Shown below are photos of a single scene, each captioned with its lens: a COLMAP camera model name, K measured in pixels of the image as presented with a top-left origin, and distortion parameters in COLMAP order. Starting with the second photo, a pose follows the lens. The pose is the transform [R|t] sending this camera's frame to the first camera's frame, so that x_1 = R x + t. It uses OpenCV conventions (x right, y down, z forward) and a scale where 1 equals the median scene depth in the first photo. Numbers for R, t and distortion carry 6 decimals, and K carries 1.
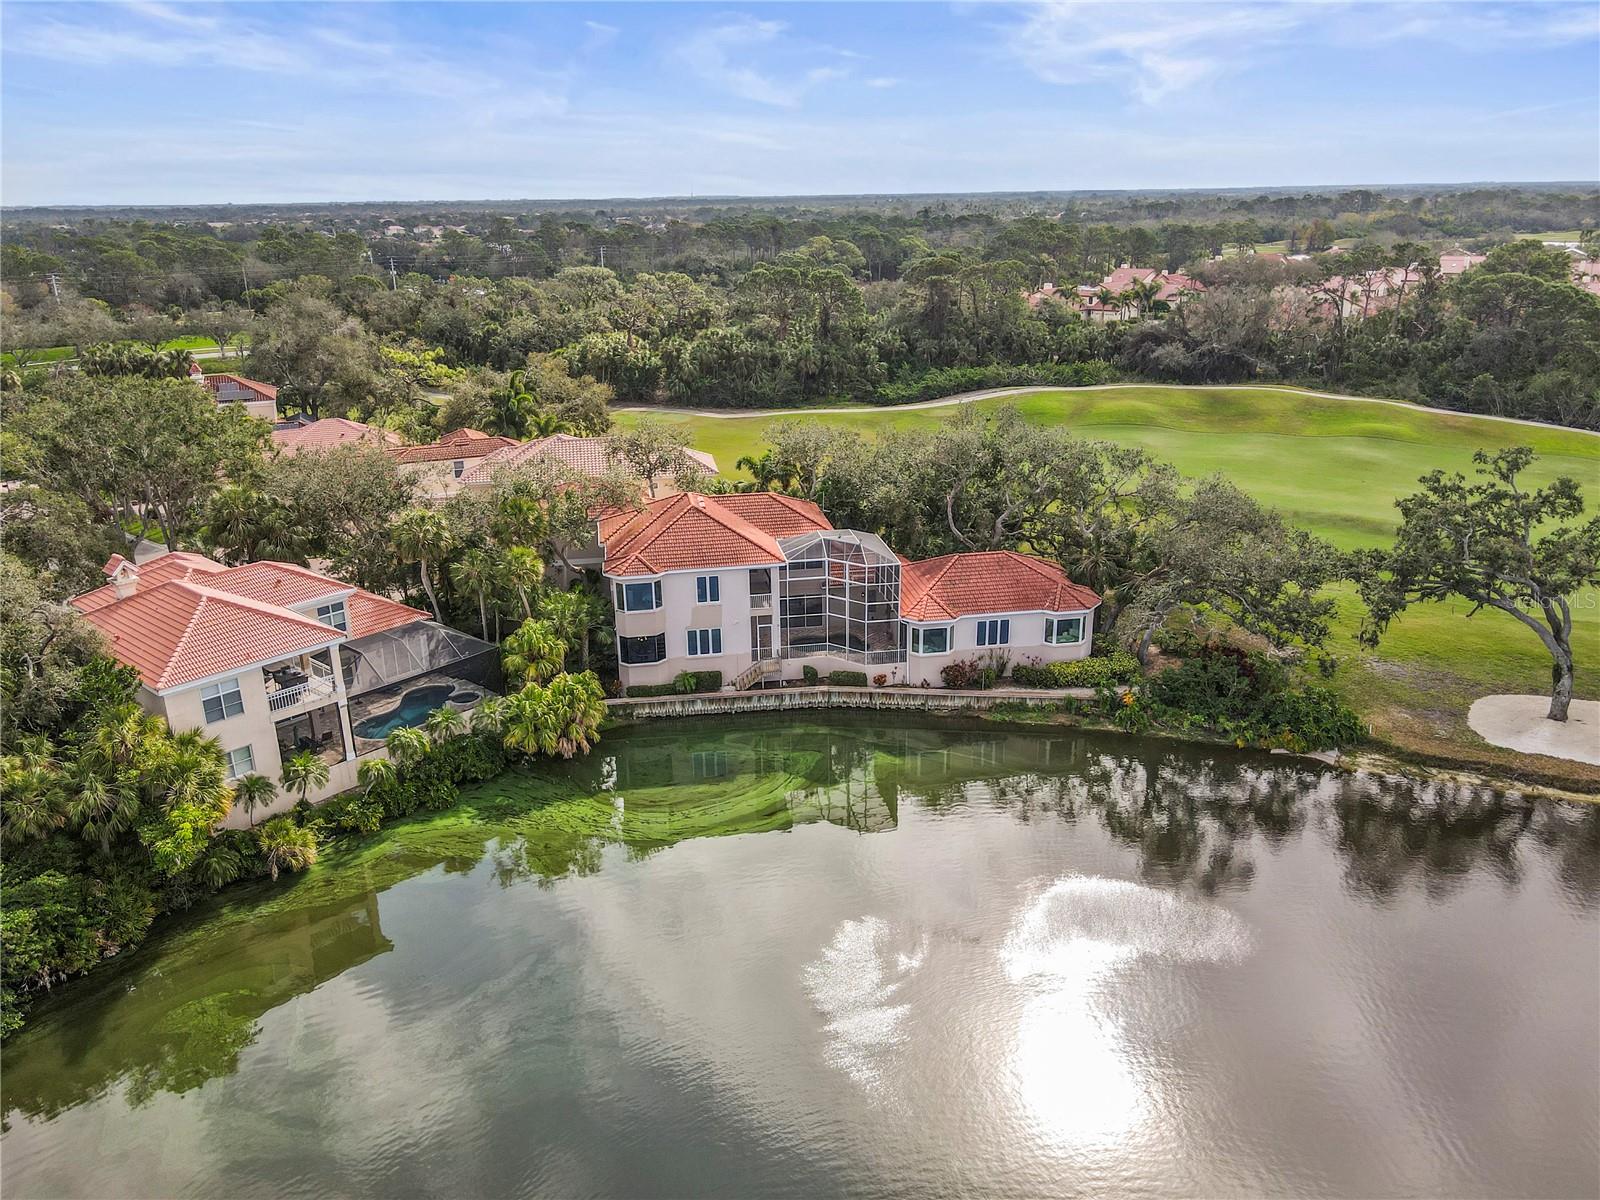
lens RADIAL K [[1196.6, 0, 797.2], [0, 1196.6, 595.7], [0, 0, 1]] dist [0.006929, 0.010799]
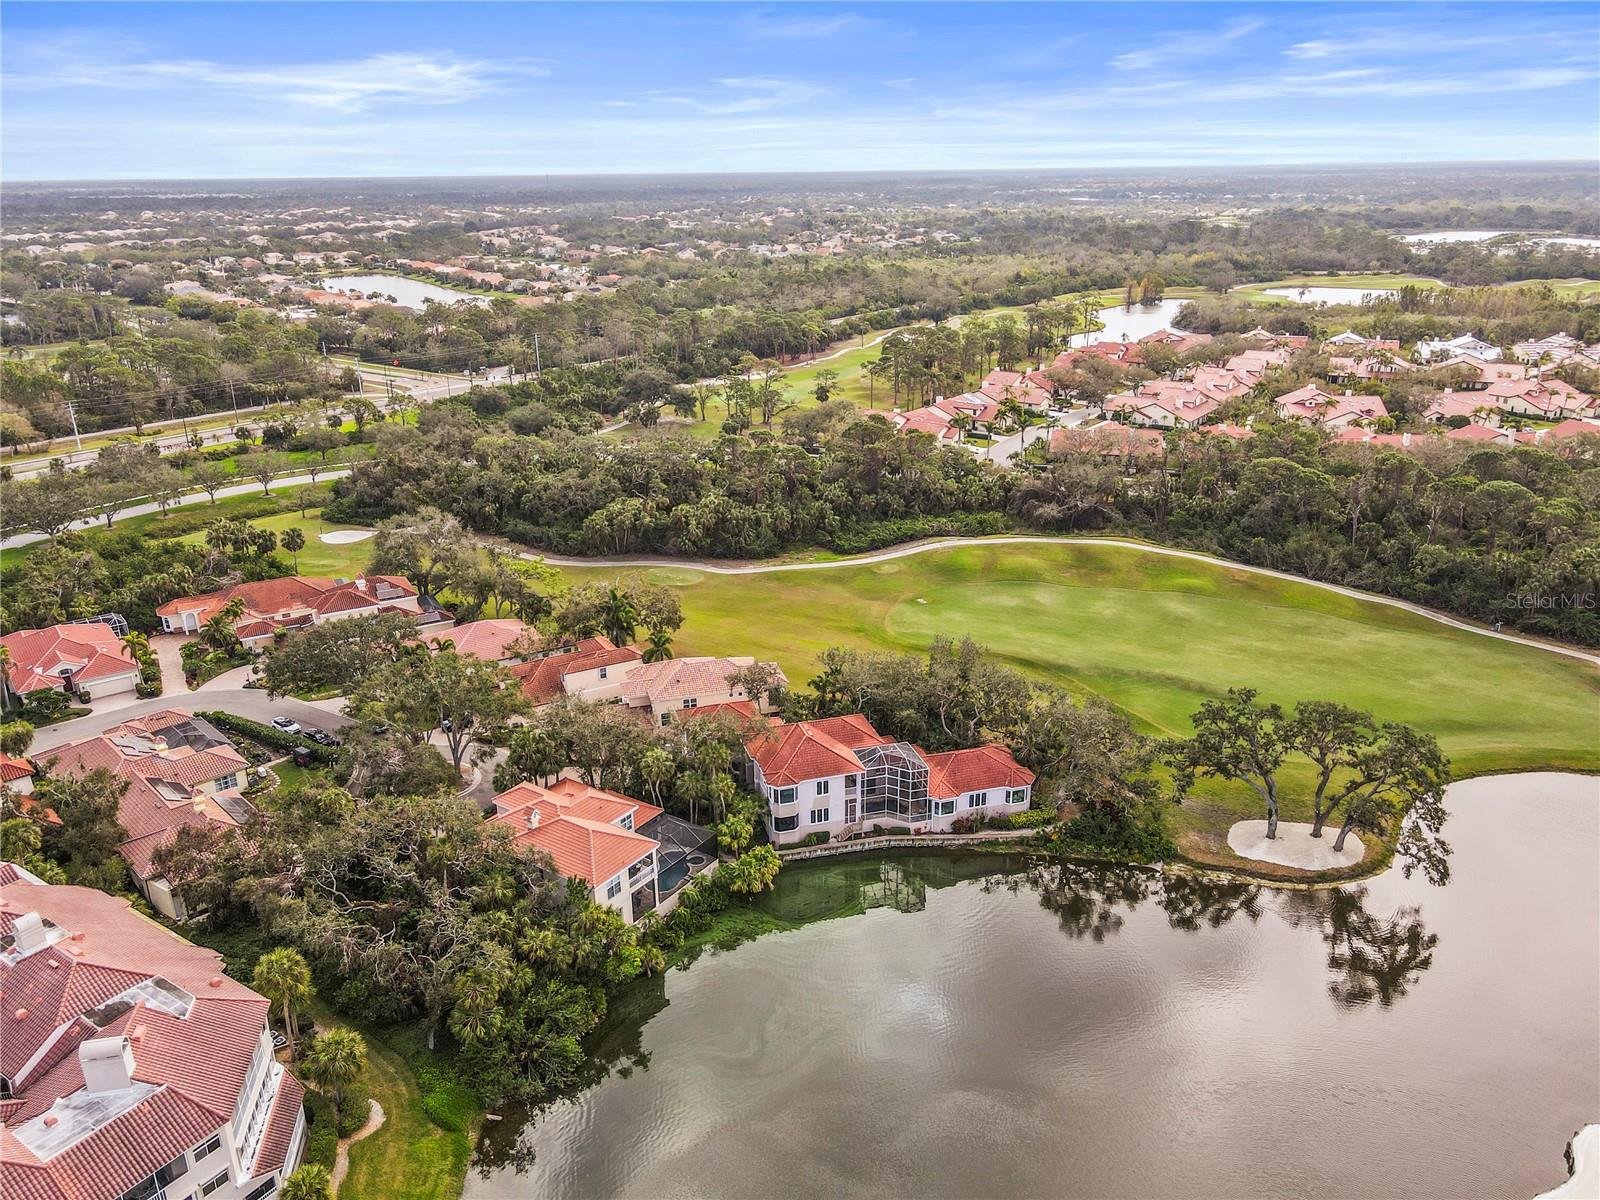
lens RADIAL K [[1196.6, 0, 797.2], [0, 1196.6, 595.7], [0, 0, 1]] dist [0.006929, 0.010799]
pose [[0.992915, -0.039094, 0.112216, -0.297012], [0.037057, 0.999109, 0.020177, -0.324218], [-0.112904, -0.015875, 0.993479, -0.754040]]
